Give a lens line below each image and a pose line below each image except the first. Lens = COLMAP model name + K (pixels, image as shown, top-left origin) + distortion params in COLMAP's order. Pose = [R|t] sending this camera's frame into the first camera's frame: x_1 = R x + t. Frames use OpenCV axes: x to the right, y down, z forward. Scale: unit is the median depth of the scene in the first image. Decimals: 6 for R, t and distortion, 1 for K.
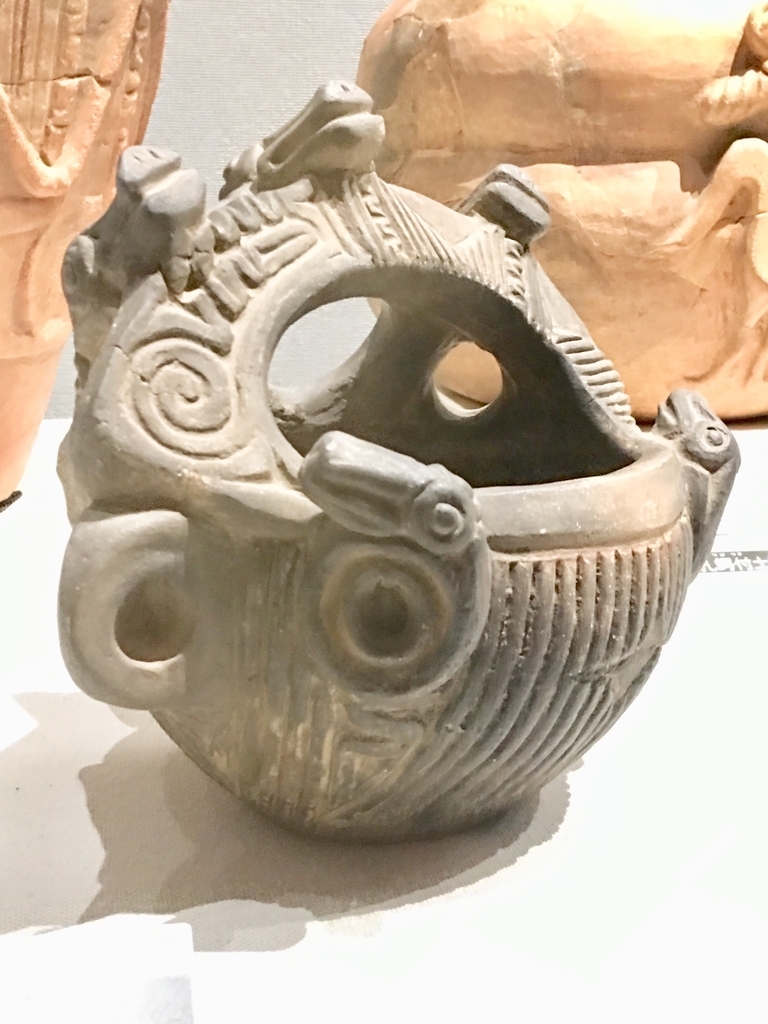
lens RADIAL K [[1407.7, 0, 385.1], [0, 1407.7, 508.8], [0, 0, 1]] dist [0.076445, 0.000000]
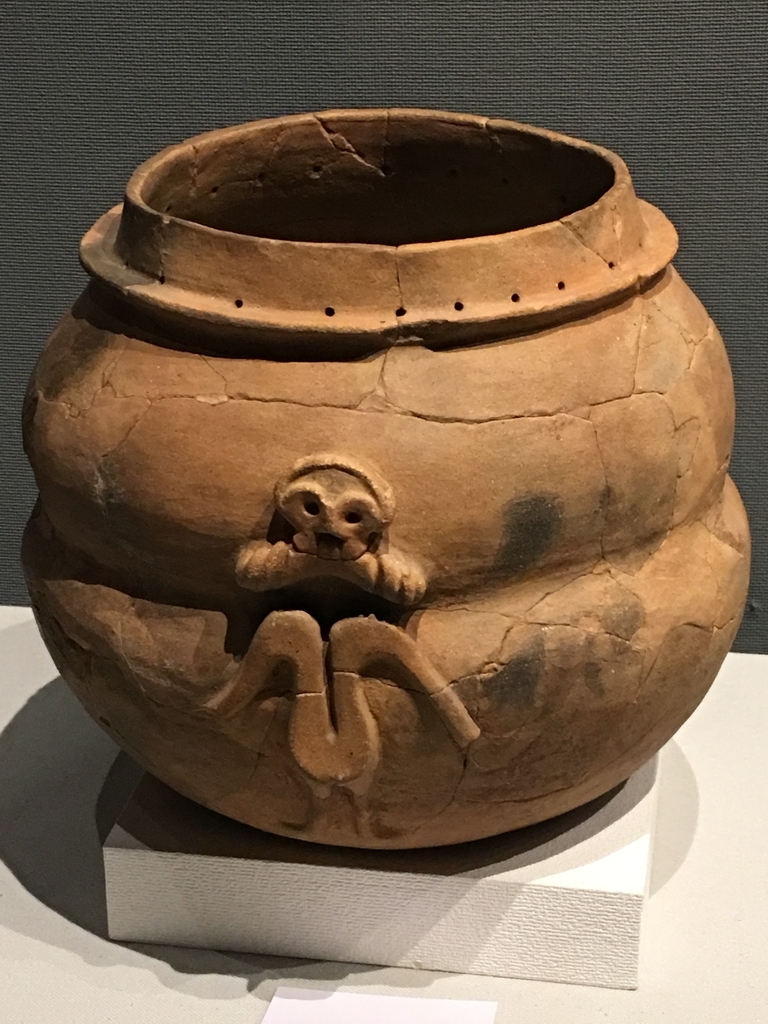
lens RADIAL K [[2130.0, 0, 381.8], [0, 2130.0, 511.2], [0, 0, 1]] dist [0.041044, 0.000000]
pose [[0.936084, 0.116246, -0.332015, 1.163022], [-0.068185, 0.985881, 0.152938, -0.829276], [0.345105, -0.120524, 0.930793, -0.266161]]
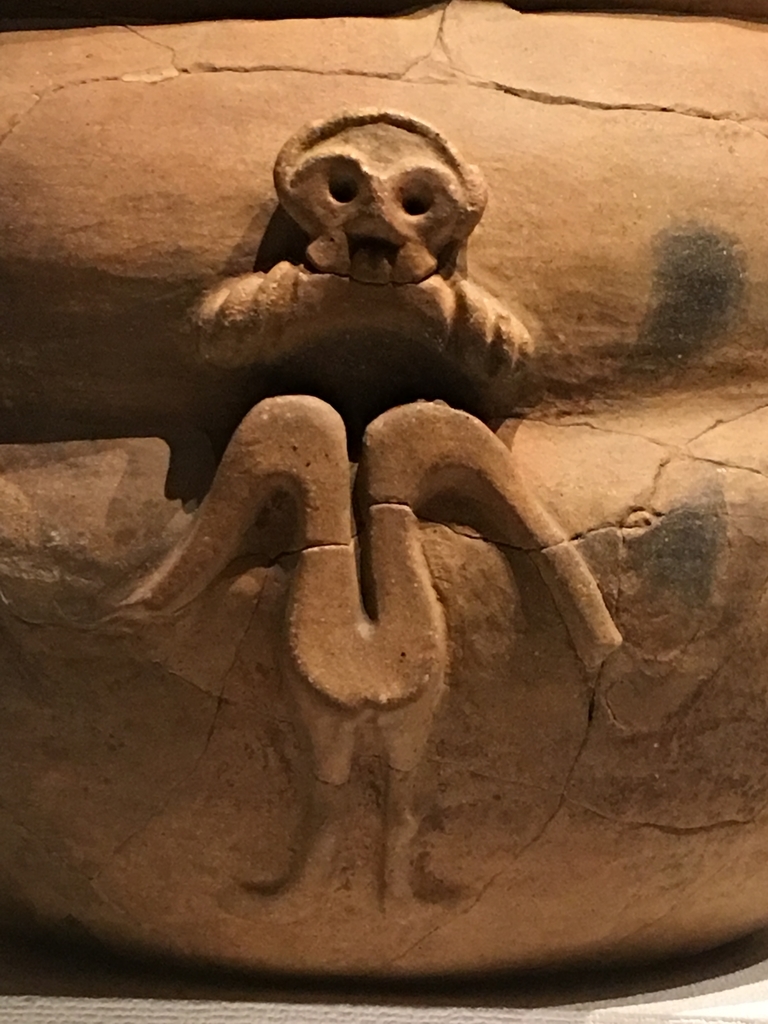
lens RADIAL K [[2784.4, 0, 384.9], [0, 2784.4, 510.8], [0, 0, 1]] dist [0.069242, 0.000000]
pose [[0.974918, 0.014389, -0.222099, 0.796464], [-0.061469, 0.976501, -0.206558, -0.045376], [0.213908, 0.215030, 0.952893, 0.181412]]
